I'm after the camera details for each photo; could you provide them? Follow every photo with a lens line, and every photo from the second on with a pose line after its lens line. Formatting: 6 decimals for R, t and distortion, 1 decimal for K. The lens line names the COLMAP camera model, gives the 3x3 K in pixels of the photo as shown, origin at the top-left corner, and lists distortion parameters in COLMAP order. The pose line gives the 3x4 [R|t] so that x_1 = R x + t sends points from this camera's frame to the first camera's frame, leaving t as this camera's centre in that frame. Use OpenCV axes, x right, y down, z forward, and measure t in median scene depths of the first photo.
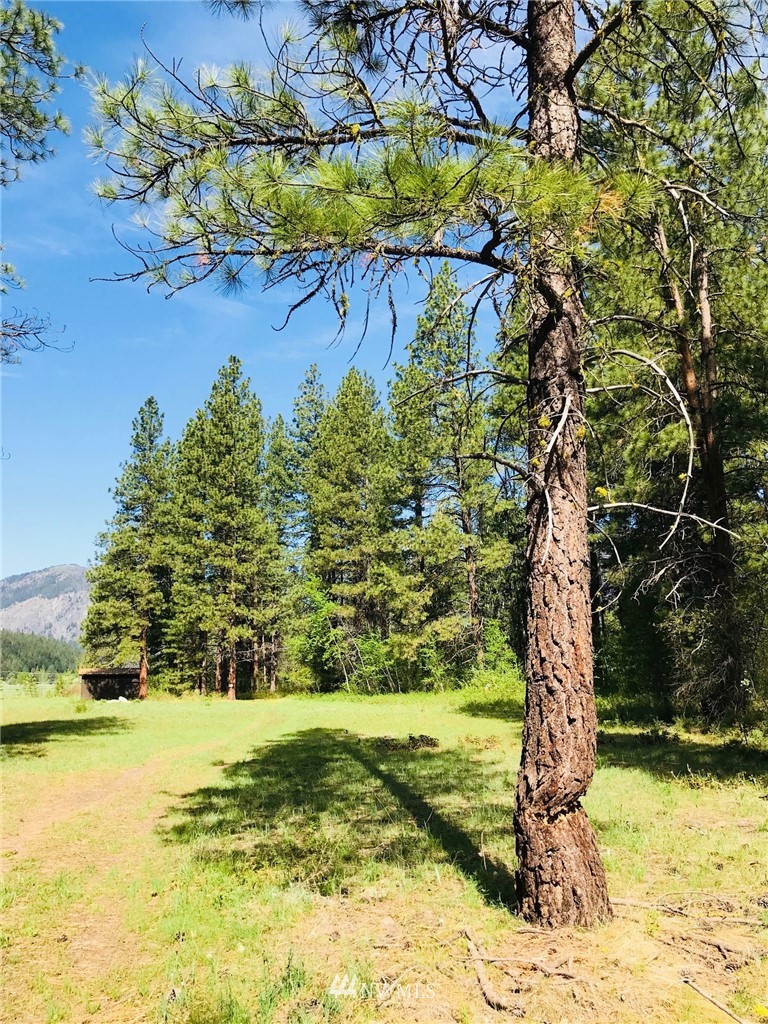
lens RADIAL K [[859.0, 0, 406.6], [0, 859.0, 505.7], [0, 0, 1]] dist [0.028118, -0.011228]
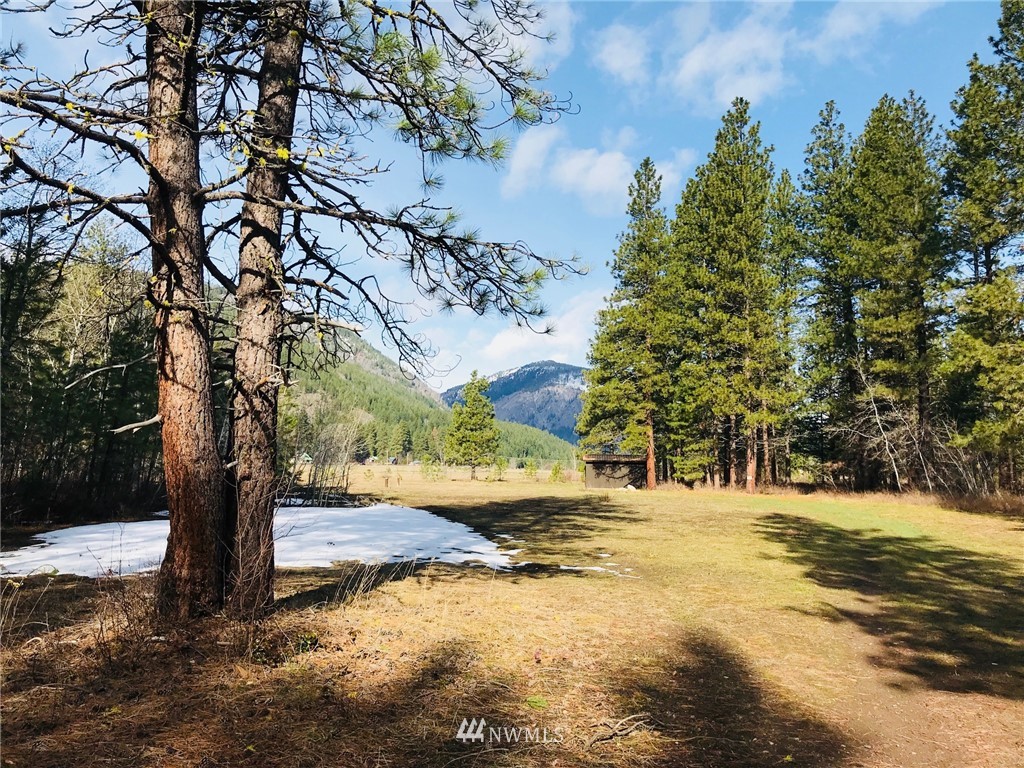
lens RADIAL K [[837.8, 0, 511.3], [0, 837.8, 405.9], [0, 0, 1]] dist [0.009839, -0.010884]
pose [[0.917679, -0.000575, -0.397322, -0.083415], [0.049125, 0.992490, 0.112026, 0.027164], [0.394274, -0.122323, 0.910816, 0.124650]]
